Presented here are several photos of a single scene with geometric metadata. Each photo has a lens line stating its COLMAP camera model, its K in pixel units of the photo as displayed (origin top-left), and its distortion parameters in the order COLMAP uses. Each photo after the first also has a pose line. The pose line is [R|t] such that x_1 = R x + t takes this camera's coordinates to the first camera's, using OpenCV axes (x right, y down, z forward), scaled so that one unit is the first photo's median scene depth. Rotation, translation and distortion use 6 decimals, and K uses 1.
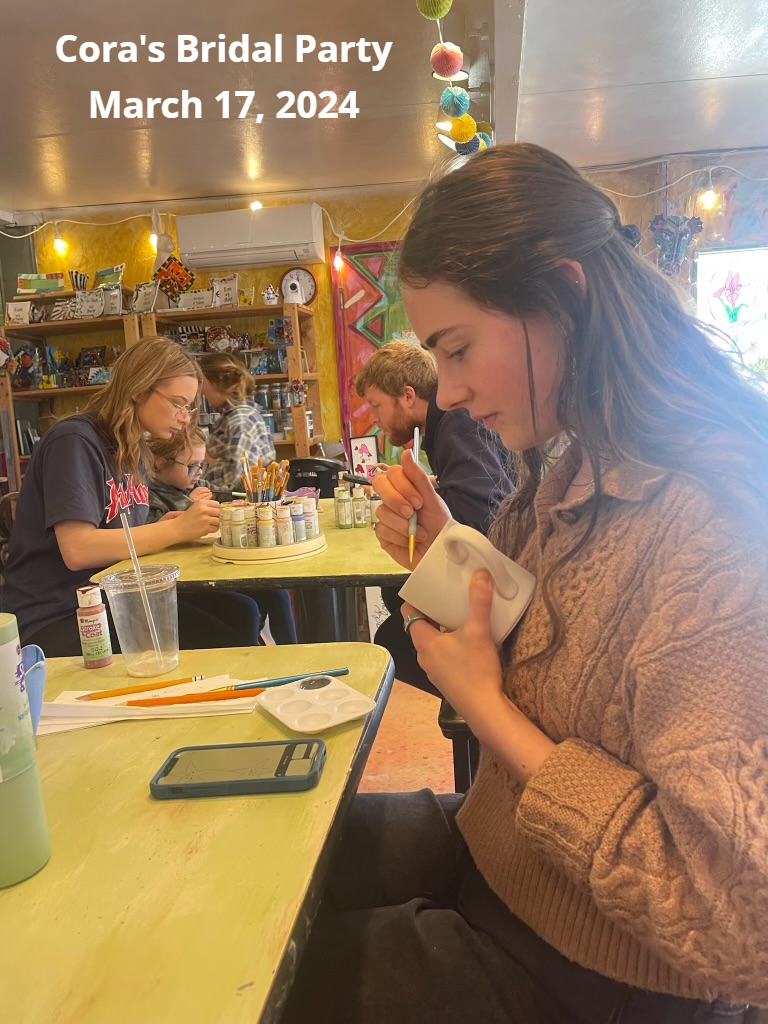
lens RADIAL K [[775.1, 0, 385.5], [0, 775.1, 512.8], [0, 0, 1]] dist [-0.044868, -0.003256]
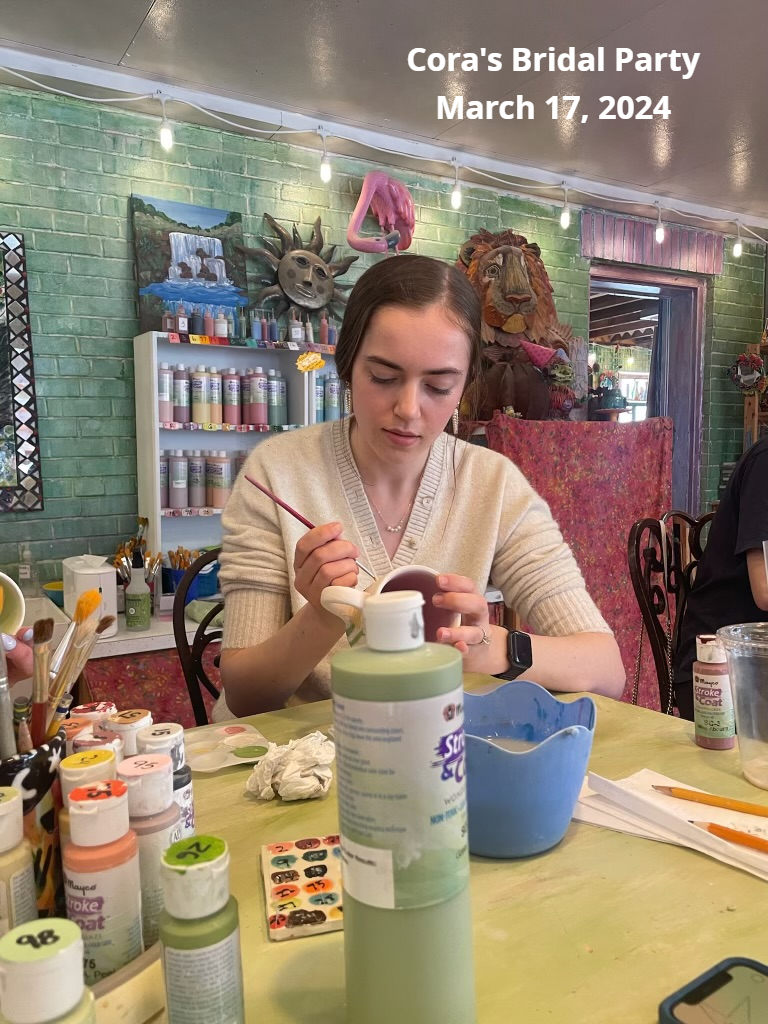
lens RADIAL K [[775.1, 0, 385.2], [0, 775.1, 515.5], [0, 0, 1]] dist [-0.044868, -0.003256]
pose [[0.604247, 0.106589, -0.789636, -0.019384], [-0.133353, 0.990563, 0.031667, 0.004823], [0.785559, 0.086166, 0.612758, 0.316849]]
